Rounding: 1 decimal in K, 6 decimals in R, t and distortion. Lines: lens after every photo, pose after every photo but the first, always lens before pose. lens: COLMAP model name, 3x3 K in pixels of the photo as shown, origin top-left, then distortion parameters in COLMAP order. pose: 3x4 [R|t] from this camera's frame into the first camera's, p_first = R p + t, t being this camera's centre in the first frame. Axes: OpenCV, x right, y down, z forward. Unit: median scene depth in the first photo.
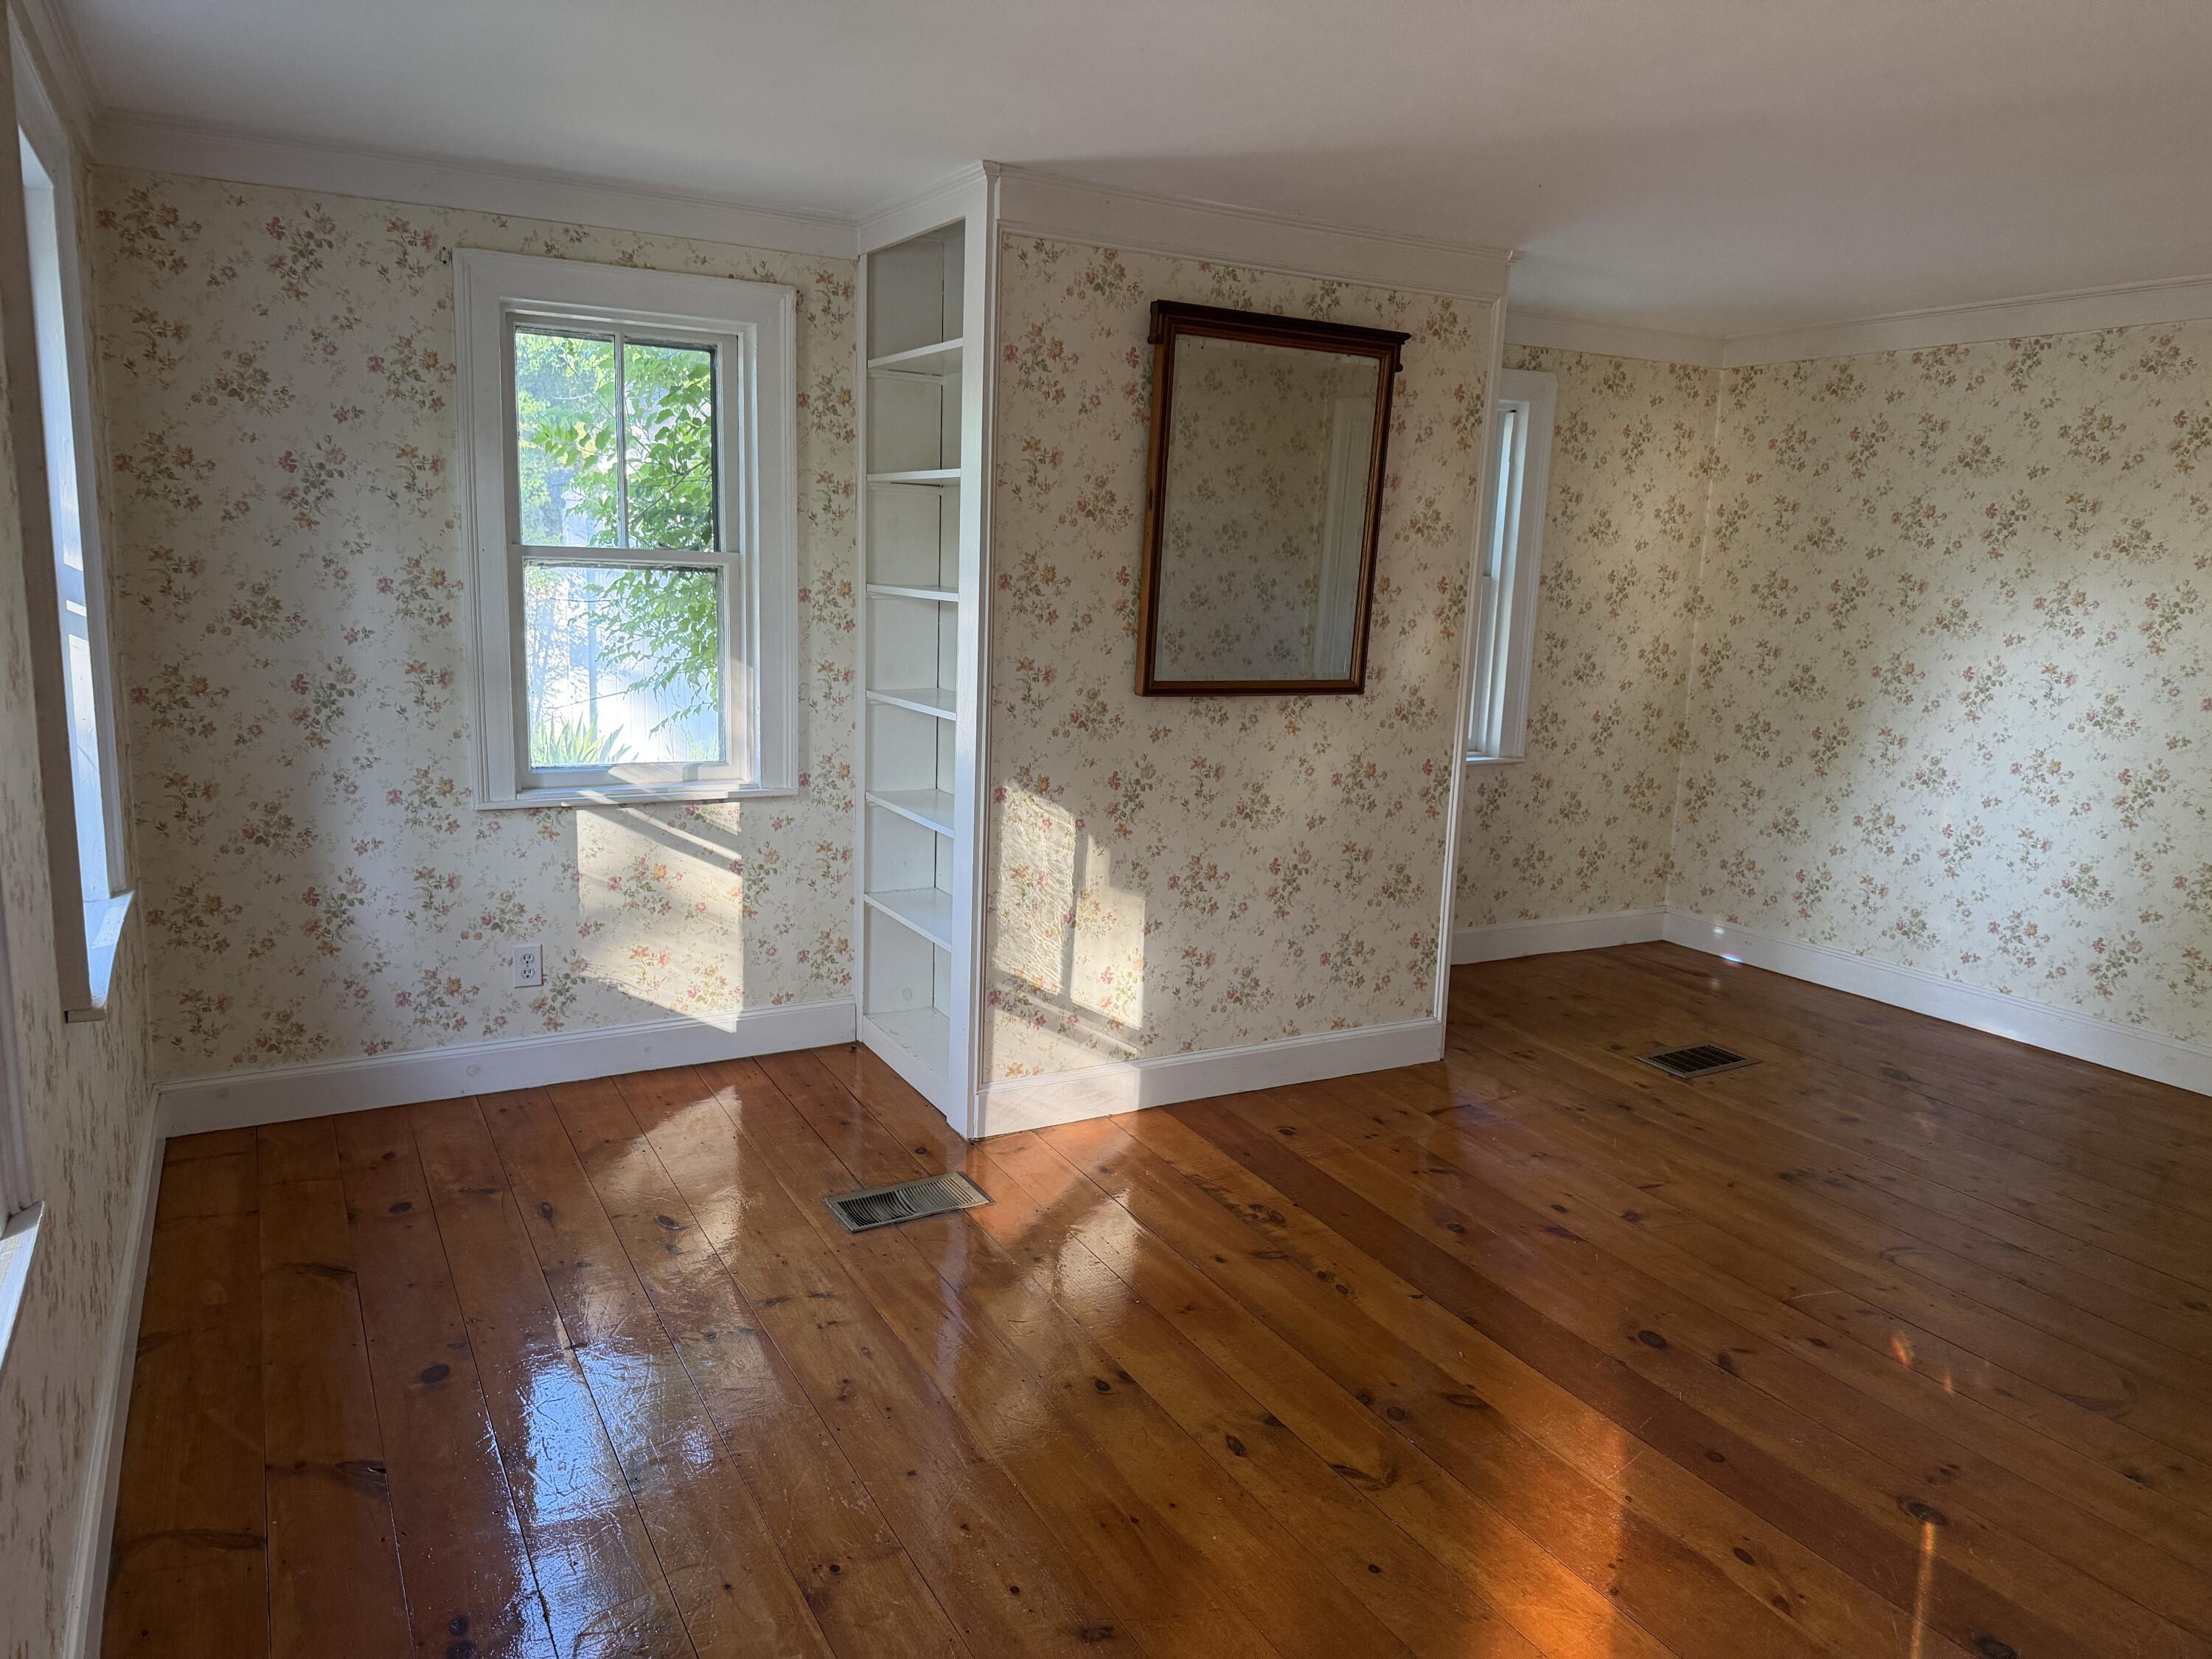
lens RADIAL K [[1527.5, 0, 1096.3], [0, 1527.5, 828.8], [0, 0, 1]] dist [0.105086, -0.149621]
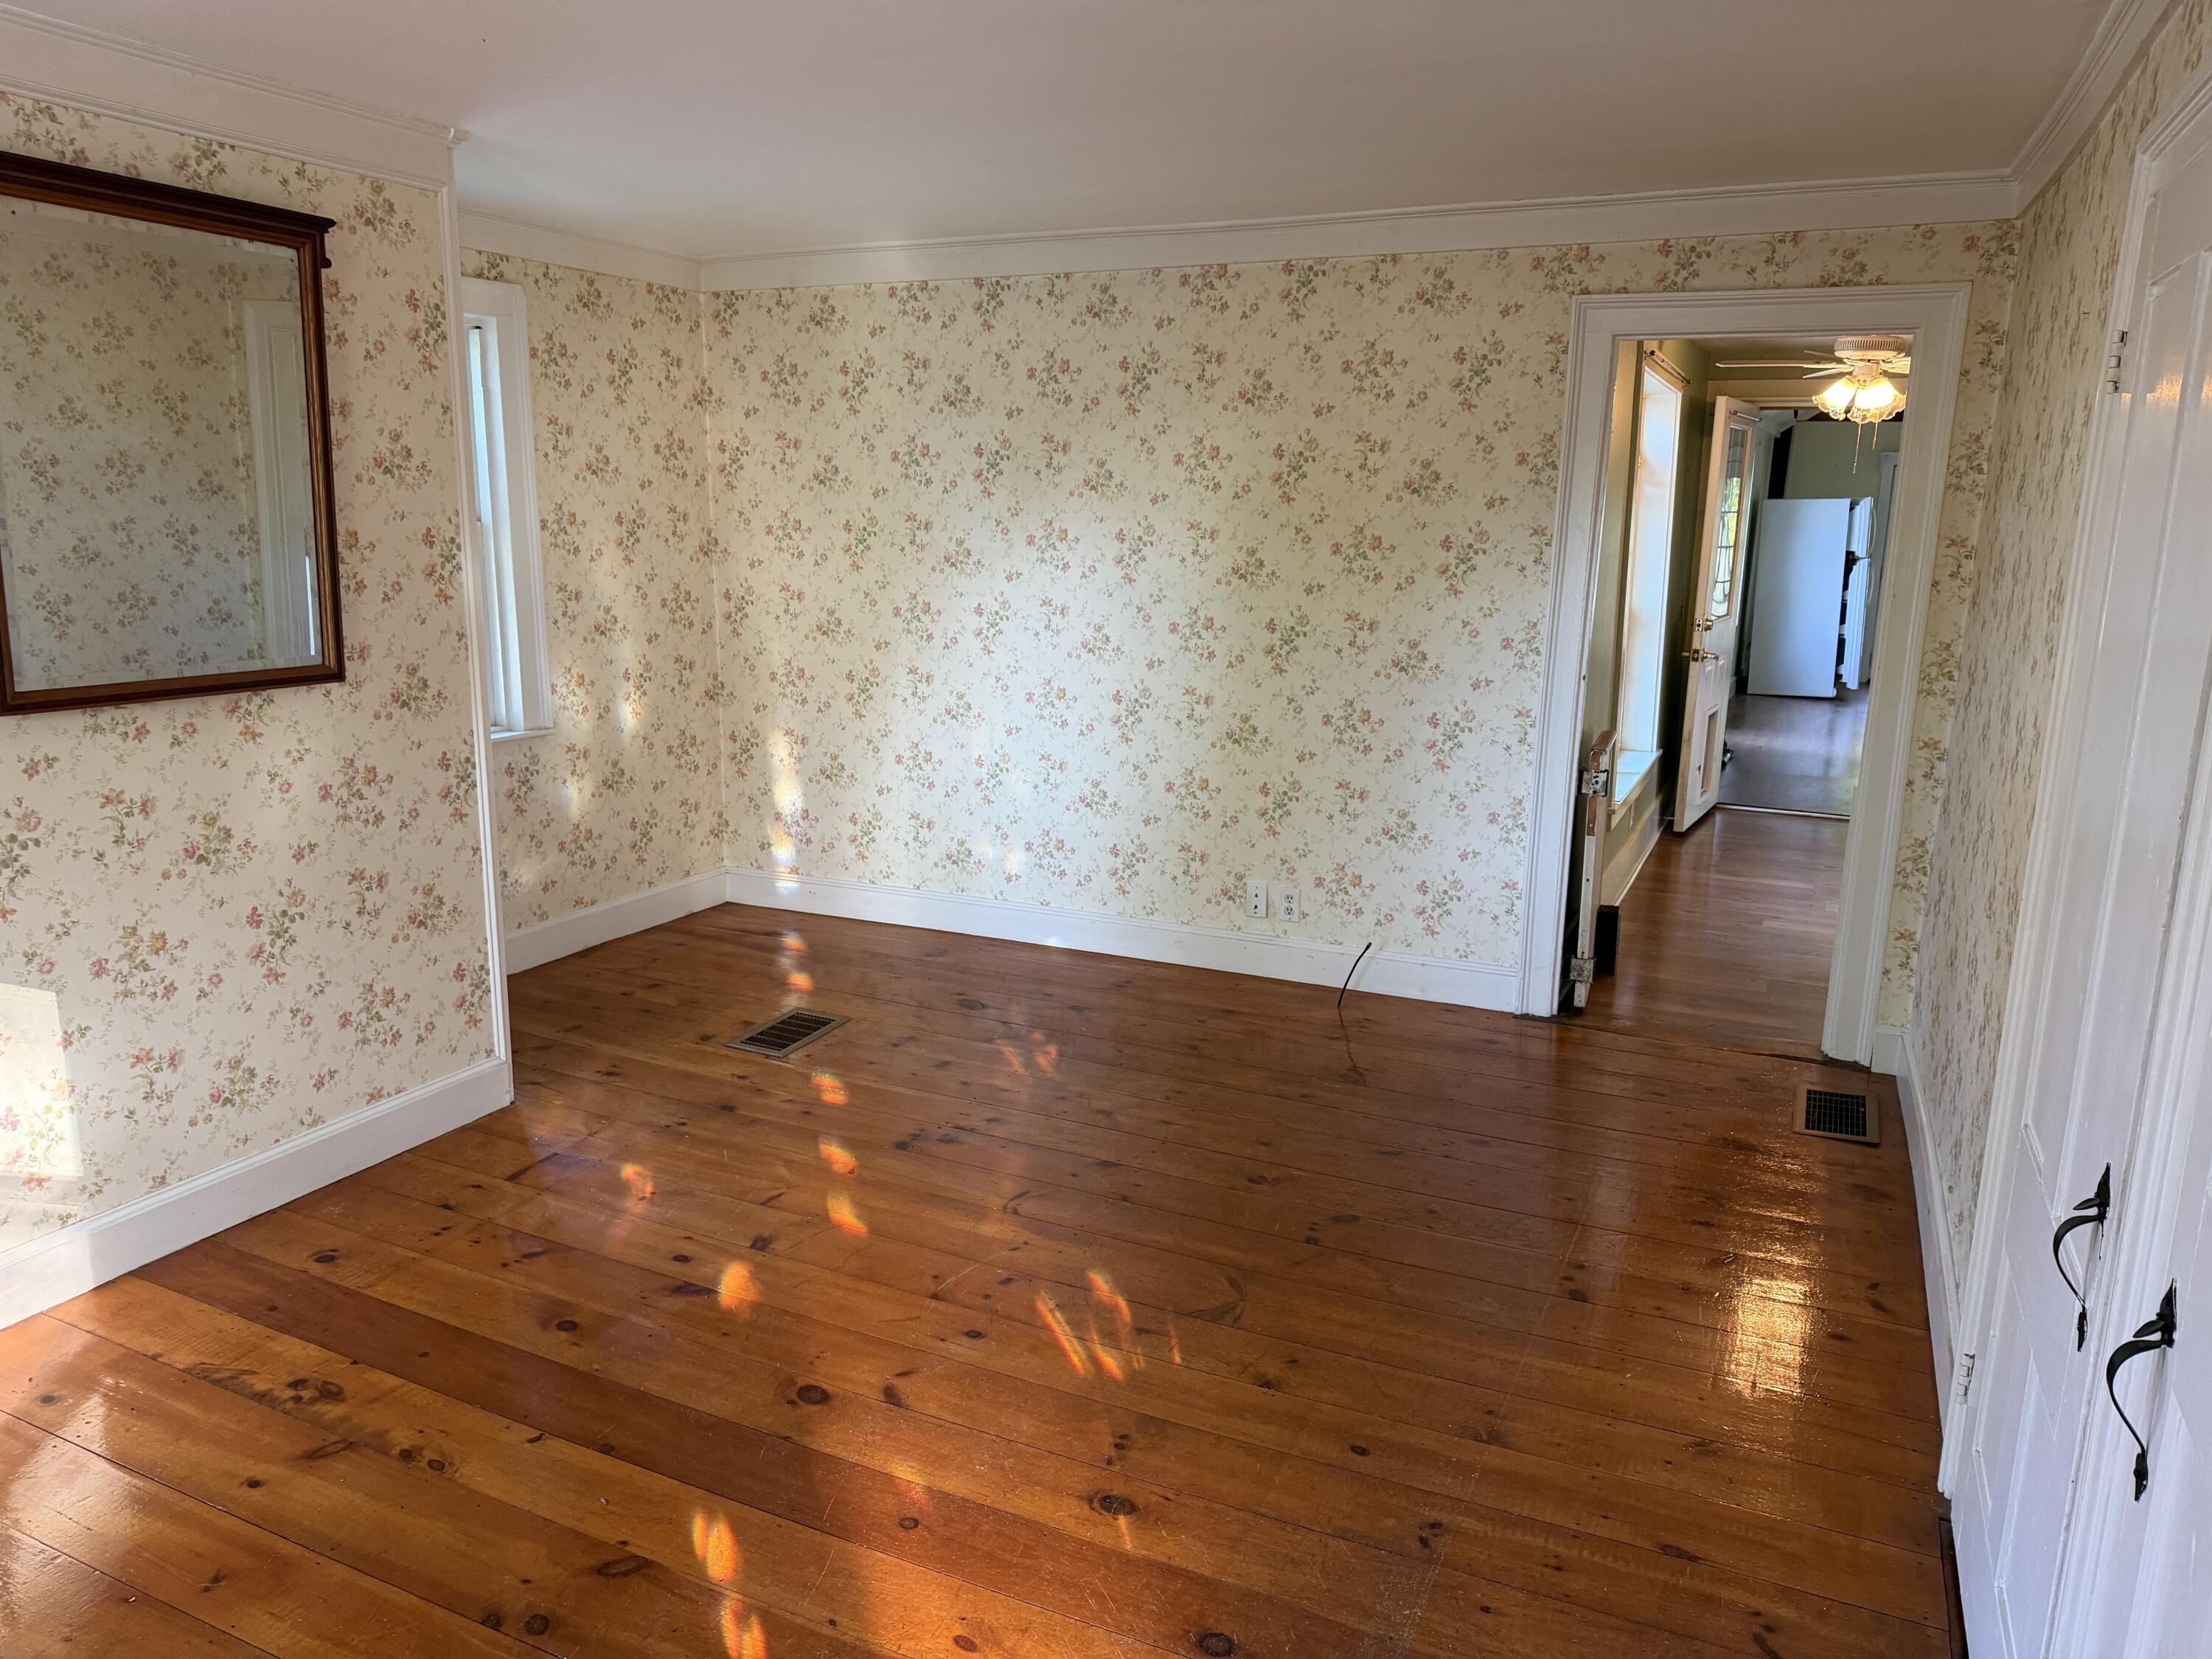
lens RADIAL K [[1543.5, 0, 1106.0], [0, 1543.5, 829.5], [0, 0, 1]] dist [0.053651, -0.065274]
pose [[0.806456, -0.143190, 0.573694, 0.020981], [0.117317, 0.989695, 0.082106, -0.034172], [-0.579539, 0.001089, 0.814944, 0.130880]]
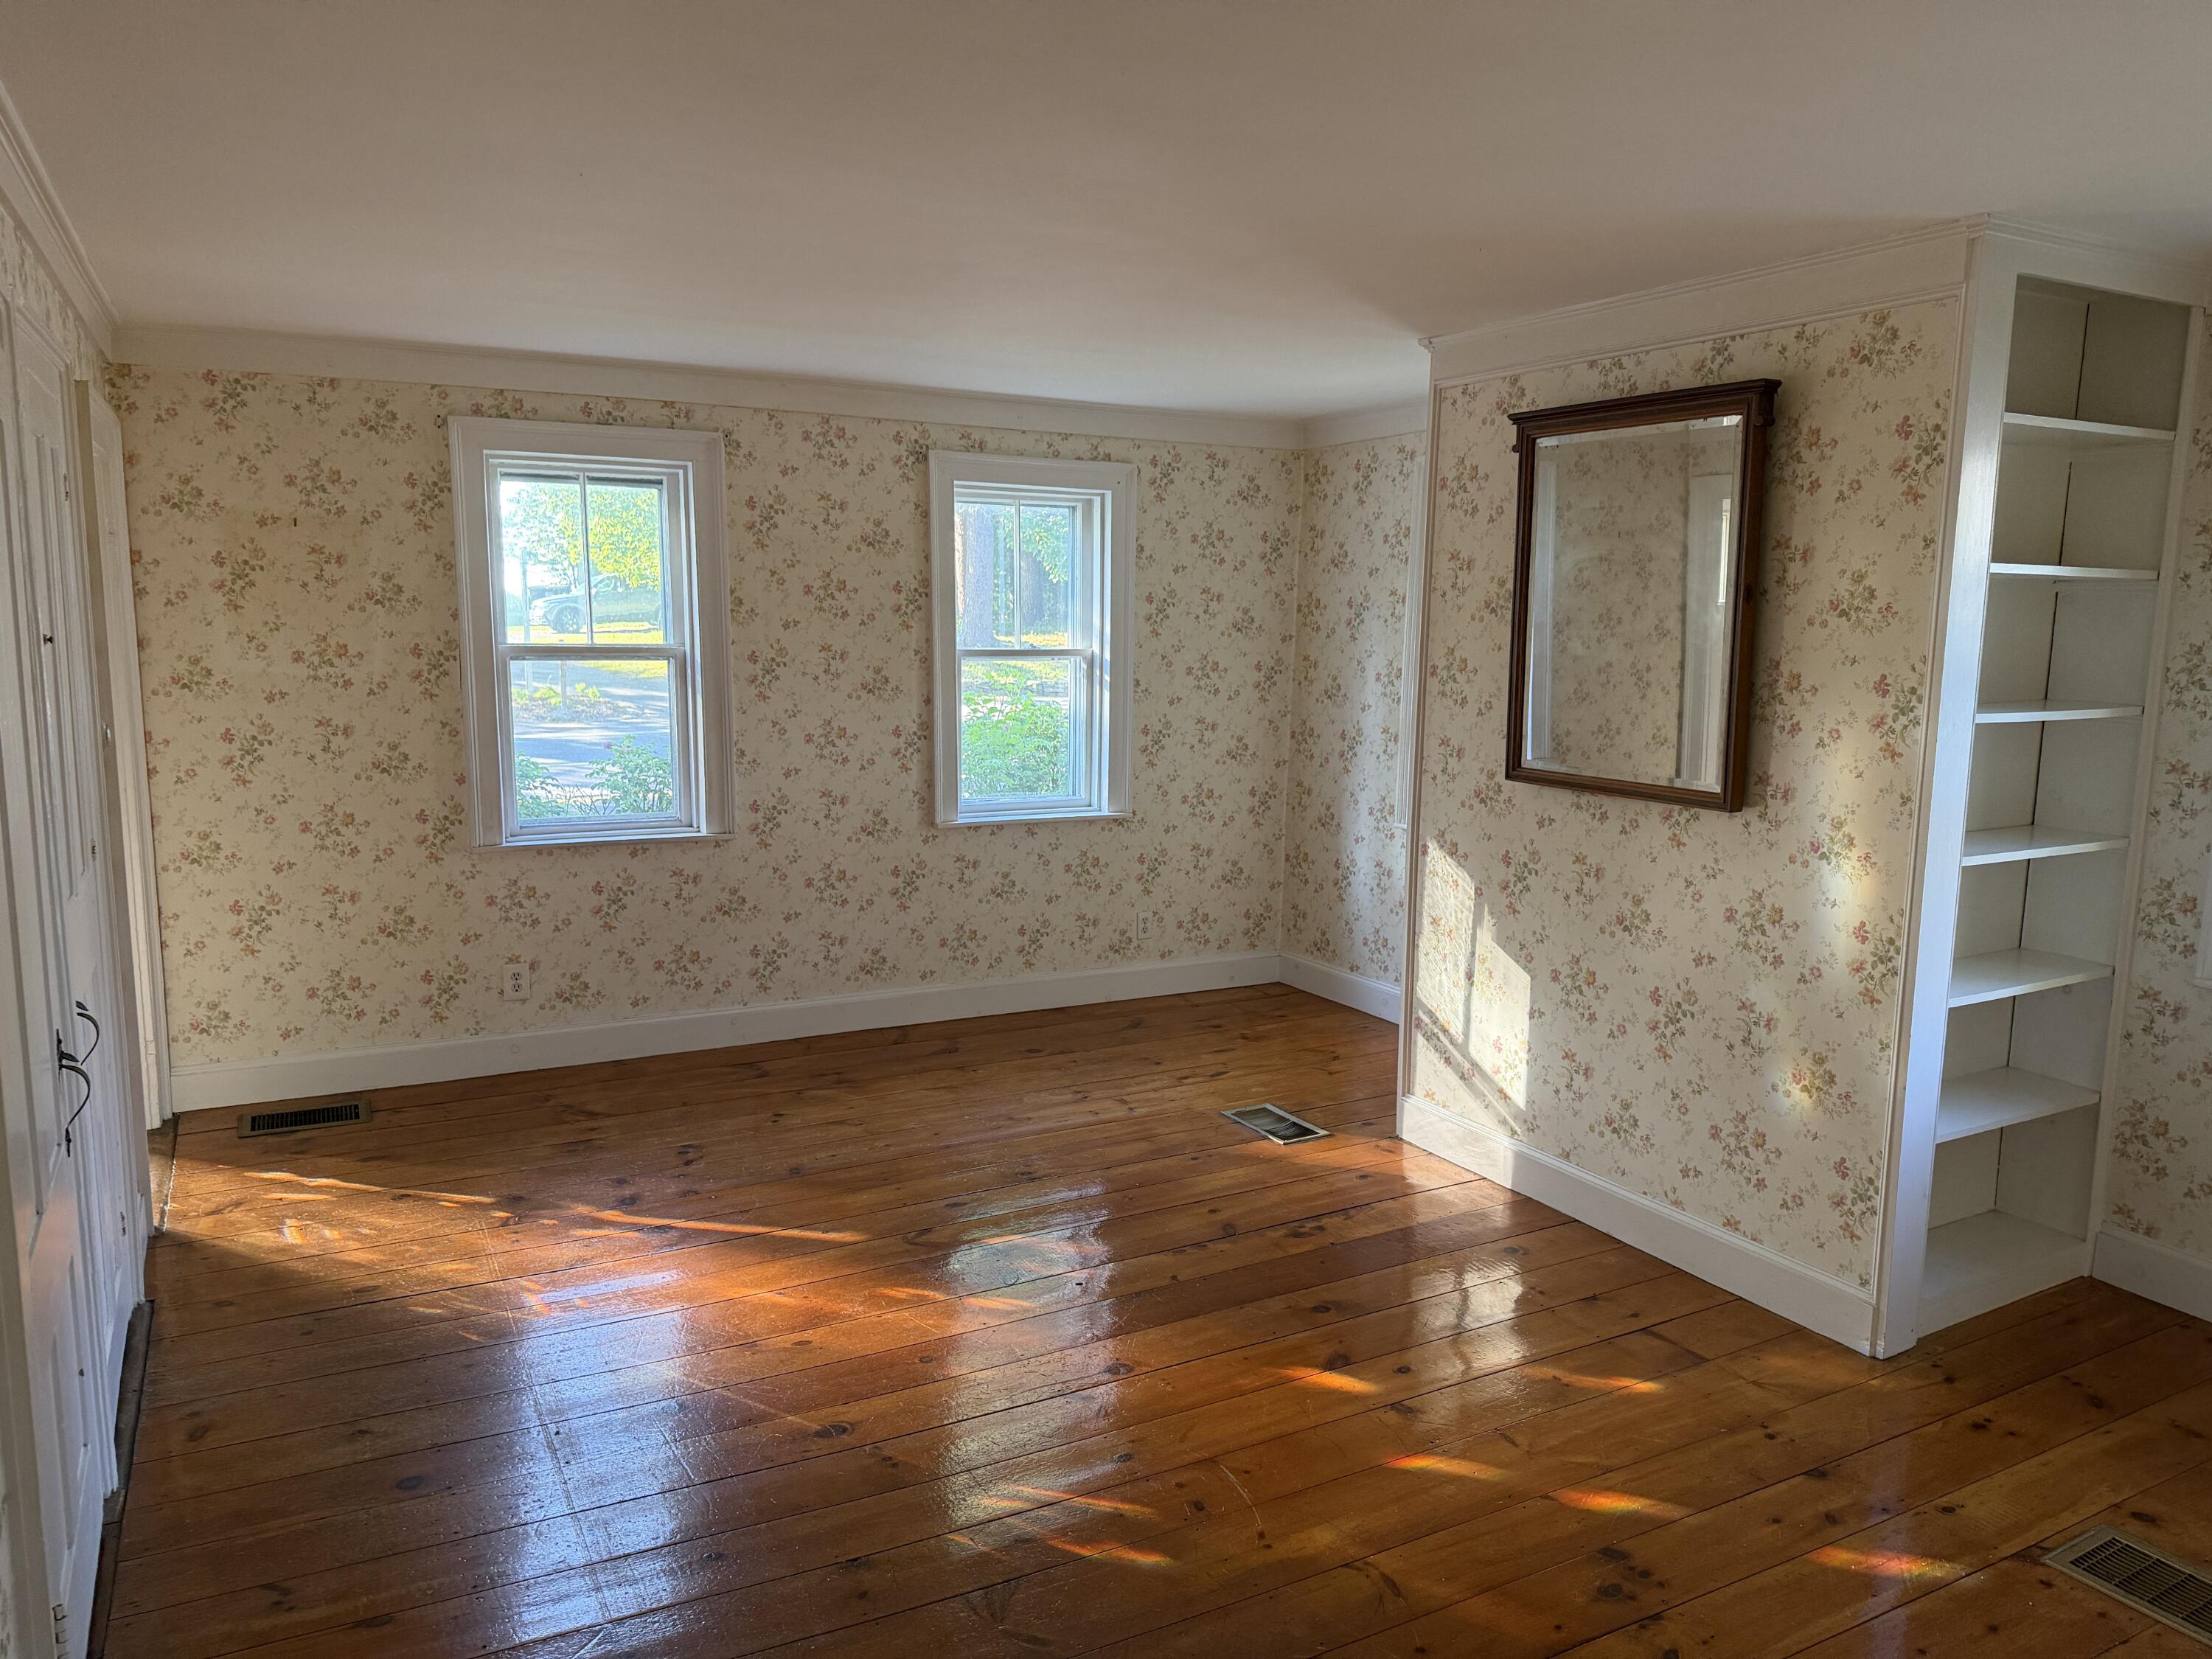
lens RADIAL K [[1482.4, 0, 1085.3], [0, 1482.4, 834.7], [0, 0, 1]] dist [0.054137, -0.091080]
pose [[-0.004820, 0.108299, -0.994107, 1.004550], [-0.194792, 0.974973, 0.107159, -0.098243], [0.980833, 0.194160, 0.016397, 0.672619]]
